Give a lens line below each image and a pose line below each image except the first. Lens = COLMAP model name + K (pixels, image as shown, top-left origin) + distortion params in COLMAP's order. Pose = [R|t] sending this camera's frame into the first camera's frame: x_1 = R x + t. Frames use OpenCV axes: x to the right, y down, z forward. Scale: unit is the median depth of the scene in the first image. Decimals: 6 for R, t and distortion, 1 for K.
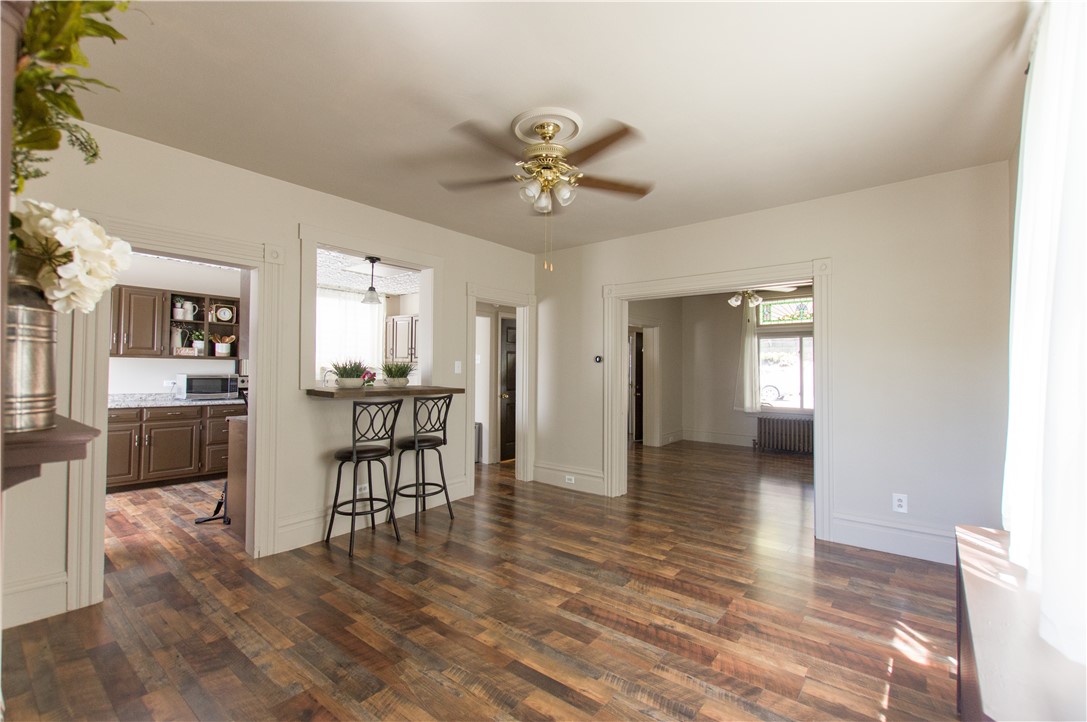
lens RADIAL K [[478.5, 0, 531.0], [0, 478.5, 364.1], [0, 0, 1]] dist [0.001012, 0.000253]
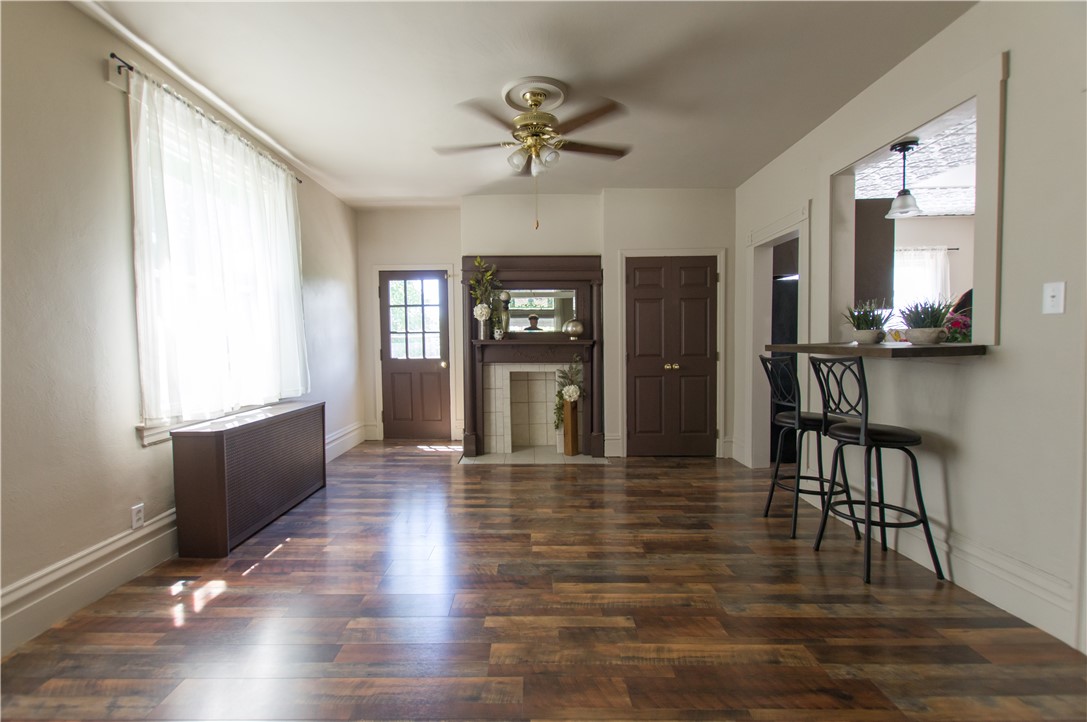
lens RADIAL K [[478.5, 0, 531.0], [0, 478.5, 364.1], [0, 0, 1]] dist [0.001012, 0.000253]
pose [[-0.763111, 0.037819, -0.645160, 0.632912], [0.014872, 0.999050, 0.040973, 0.055599], [0.646096, 0.021672, -0.762948, 1.538153]]
